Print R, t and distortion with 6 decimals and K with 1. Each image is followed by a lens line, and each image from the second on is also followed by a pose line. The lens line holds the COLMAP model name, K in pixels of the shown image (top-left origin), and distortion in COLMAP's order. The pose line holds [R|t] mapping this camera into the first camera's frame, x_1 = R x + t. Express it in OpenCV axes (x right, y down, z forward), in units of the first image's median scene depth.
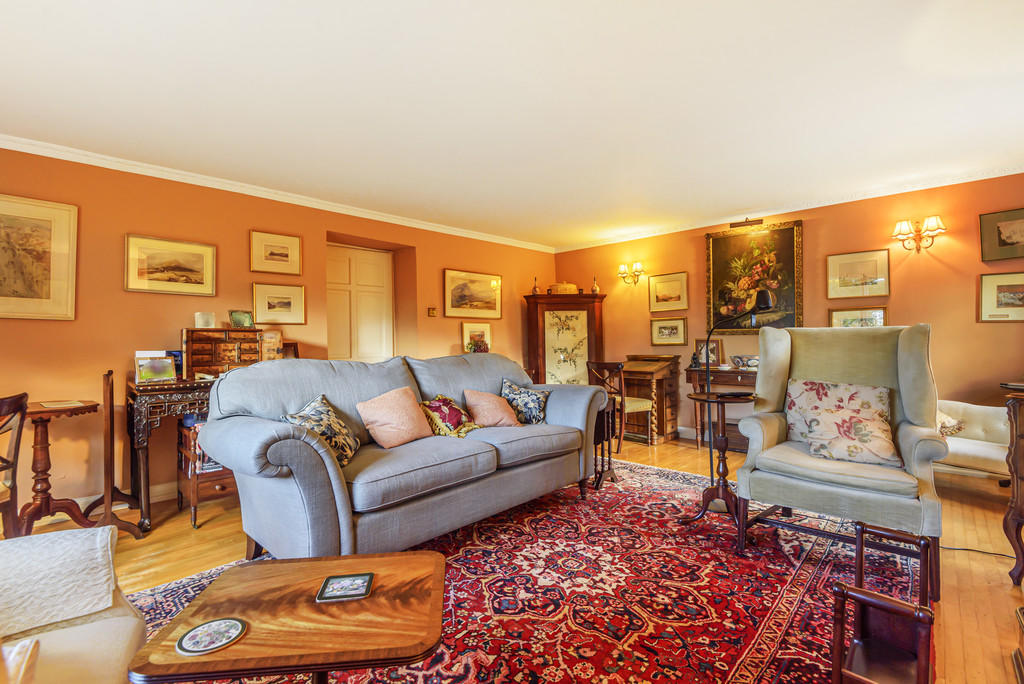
lens RADIAL K [[462.2, 0, 509.8], [0, 462.2, 340.9], [0, 0, 1]] dist [0.038280, -0.024122]
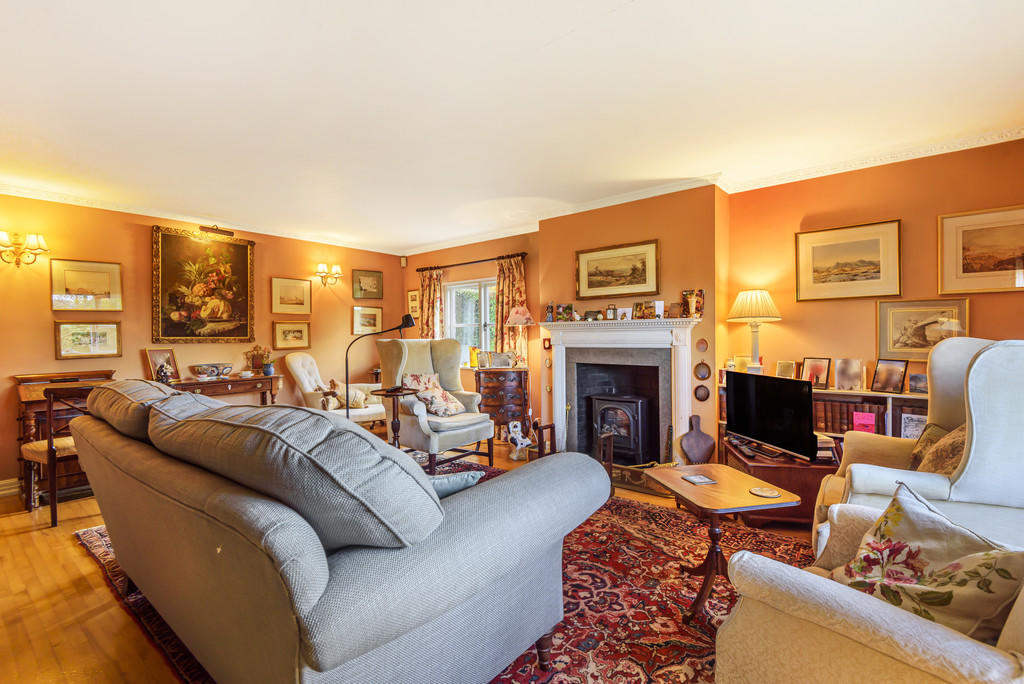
lens RADIAL K [[462.2, 0, 509.8], [0, 462.2, 340.9], [0, 0, 1]] dist [0.038280, -0.024122]
pose [[-0.064810, -0.004407, 0.997888, -0.663849], [0.011061, 0.999926, 0.005135, -0.020934], [-0.997836, 0.011371, -0.064757, 0.566194]]
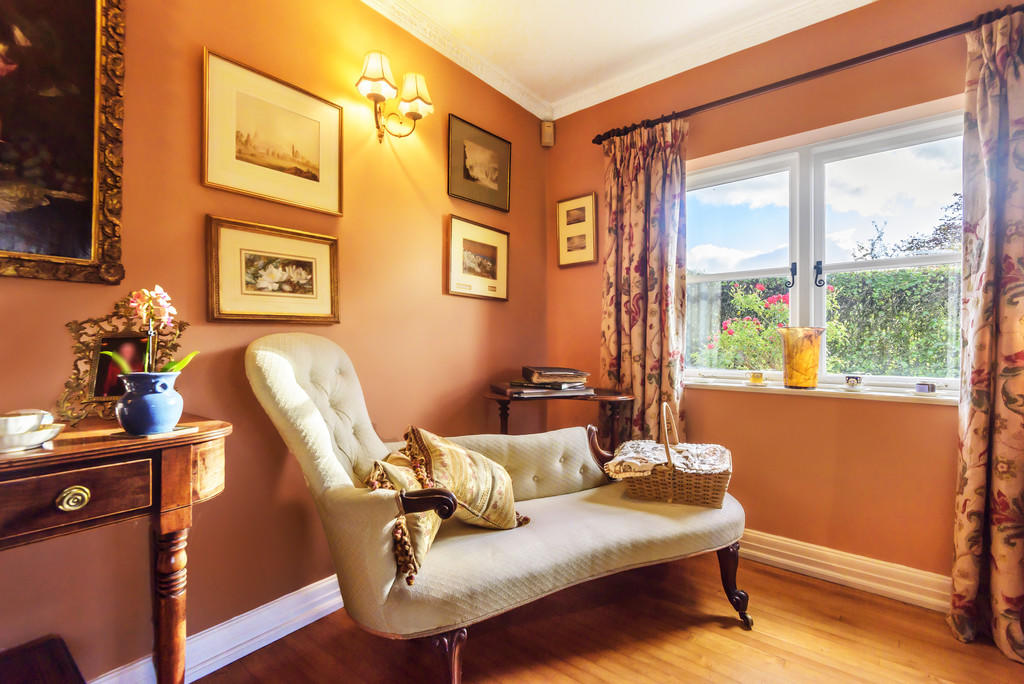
lens RADIAL K [[460.9, 0, 505.2], [0, 460.9, 340.1], [0, 0, 1]] dist [0.012021, -0.000209]
pose [[-0.058954, 0.009012, 0.998220, 0.414652], [-0.001665, 0.999957, -0.009126, 0.025390], [-0.998259, -0.002200, -0.058937, 0.974681]]
